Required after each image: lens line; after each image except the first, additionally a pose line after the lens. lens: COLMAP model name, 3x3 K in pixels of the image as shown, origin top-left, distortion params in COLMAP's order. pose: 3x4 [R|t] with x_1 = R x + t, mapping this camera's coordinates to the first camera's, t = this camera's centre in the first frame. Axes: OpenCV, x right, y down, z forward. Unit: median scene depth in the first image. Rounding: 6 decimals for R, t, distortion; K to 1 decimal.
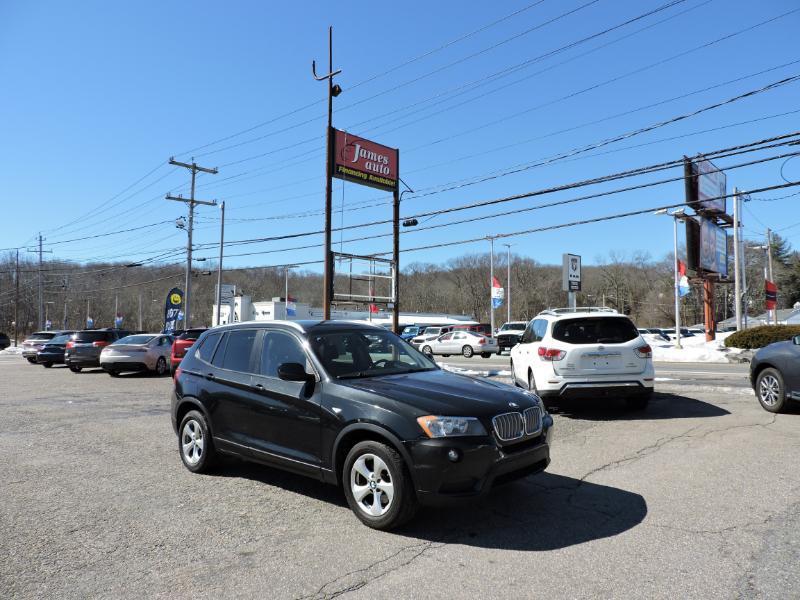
lens RADIAL K [[578.9, 0, 400.5], [0, 578.9, 300.5], [0, 0, 1]] dist [-0.010423, 0.000686]
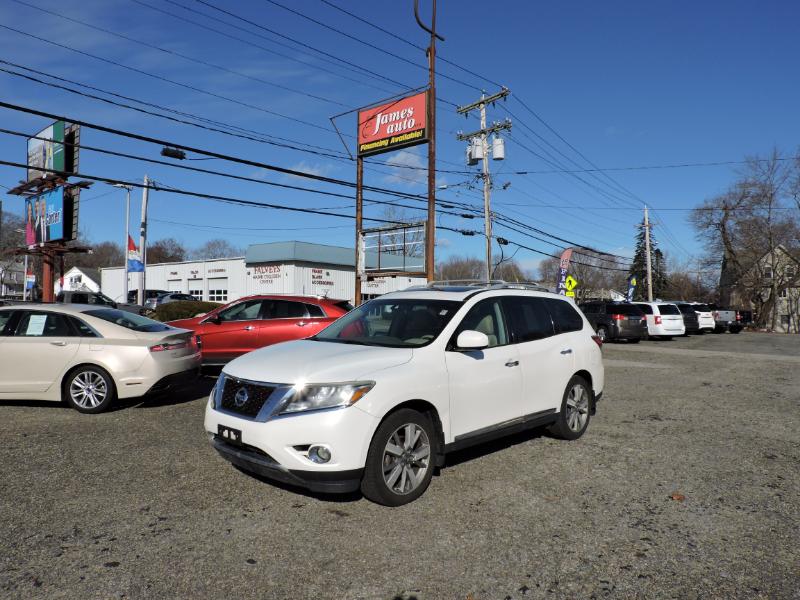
lens RADIAL K [[577.4, 0, 400.3], [0, 577.4, 299.7], [0, 0, 1]] dist [-0.009003, -0.004328]
pose [[0.028981, 0.006330, -0.999560, 0.831416], [0.064504, 0.997884, 0.008190, 0.034487], [0.997496, -0.064713, 0.028512, 0.915195]]
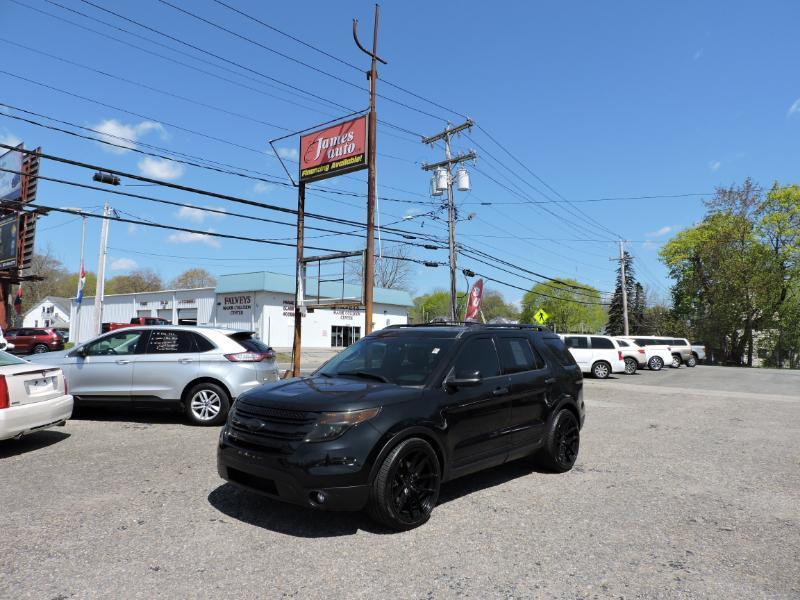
lens RADIAL K [[575.3, 0, 399.9], [0, 575.3, 302.2], [0, 0, 1]] dist [-0.011375, -0.003456]
pose [[0.047129, -0.044611, -0.997892, 0.781806], [0.058477, 0.997412, -0.041828, 0.037568], [0.997176, -0.056382, 0.049616, 0.988395]]
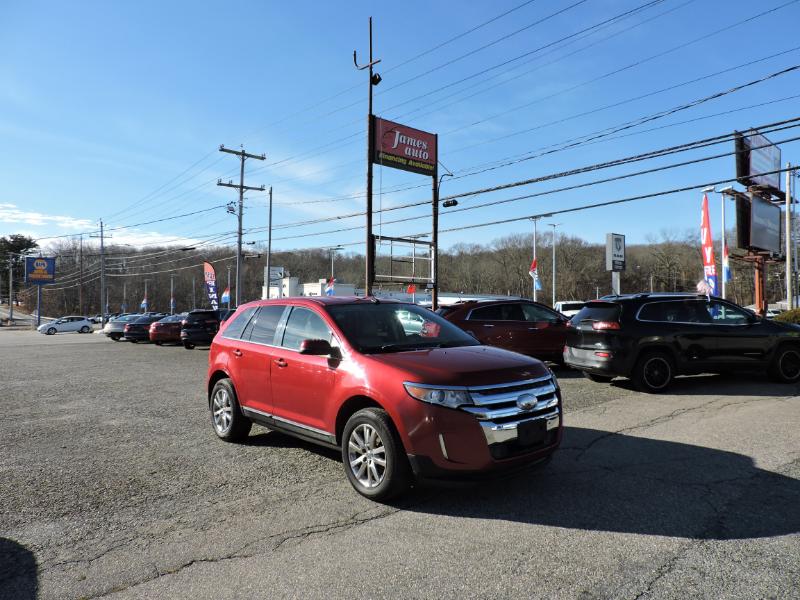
lens RADIAL K [[581.3, 0, 401.5], [0, 581.3, 300.1], [0, 0, 1]] dist [-0.008054, 0.002256]
pose [[0.996927, -0.003152, -0.078267, 0.013354], [0.005650, 0.999481, 0.031717, 0.000648], [0.078127, -0.032062, 0.996428, -0.044728]]
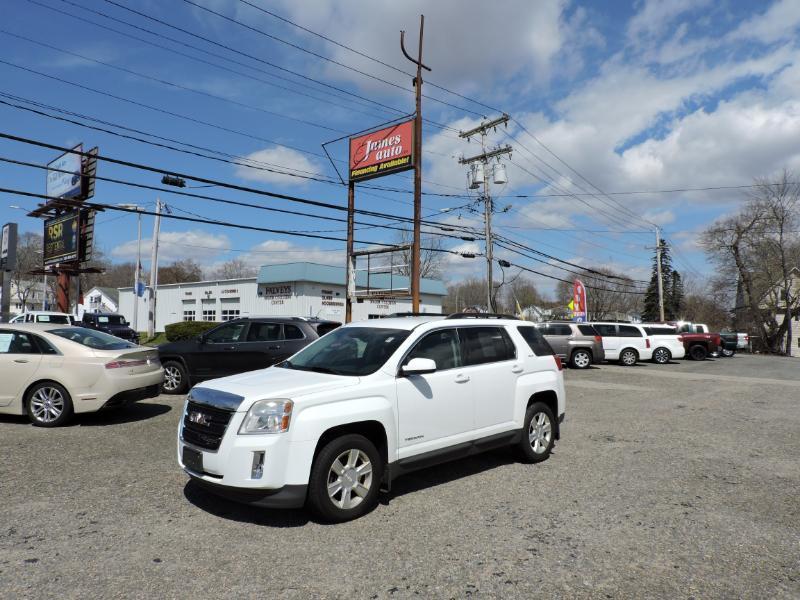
lens RADIAL K [[578.1, 0, 400.8], [0, 578.1, 301.9], [0, 0, 1]] dist [-0.012568, 0.002948]
pose [[-0.005121, -0.025688, -0.999657, 0.853306], [0.058812, 0.997932, -0.025945, 0.036230], [0.998256, -0.058925, -0.003600, 0.965575]]
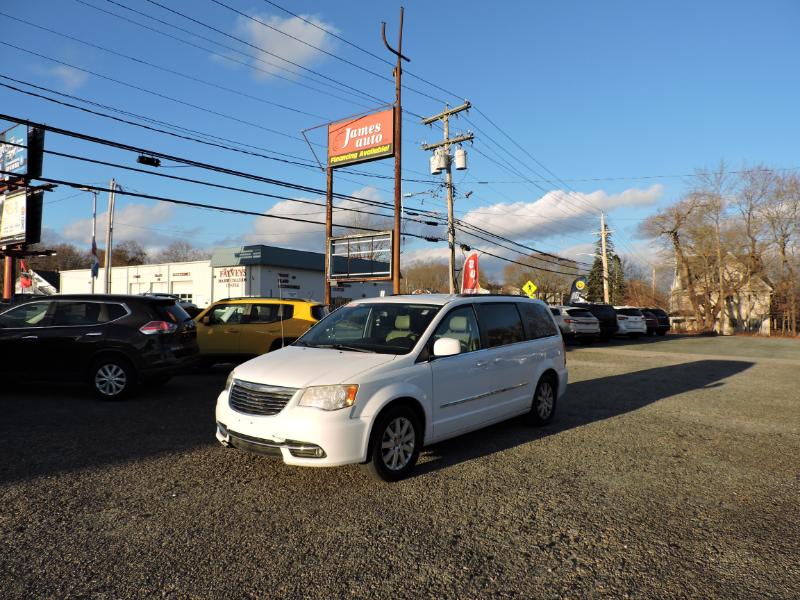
lens RADIAL K [[581.3, 0, 401.5], [0, 581.3, 300.1], [0, 0, 1]] dist [-0.008054, 0.002256]
pose [[0.091489, 0.000476, -0.995806, 0.893131], [0.062506, 0.998025, 0.006220, 0.033296], [0.993842, -0.062813, 0.091278, 0.908298]]
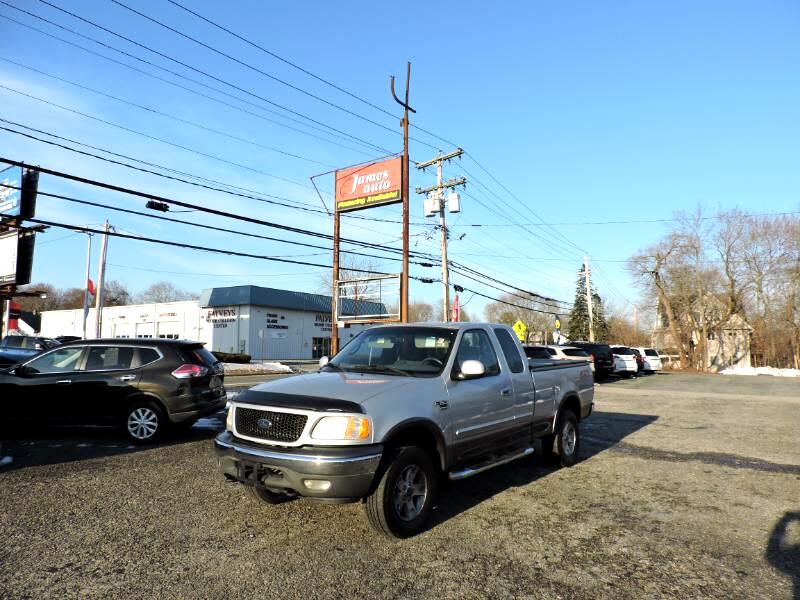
lens RADIAL K [[583.4, 0, 402.0], [0, 583.4, 299.8], [0, 0, 1]] dist [-0.007146, 0.001906]
pose [[0.128640, -0.066782, -0.989440, 0.910596], [0.067020, 0.996034, -0.058514, 0.026529], [0.989424, -0.058786, 0.132606, 0.859650]]
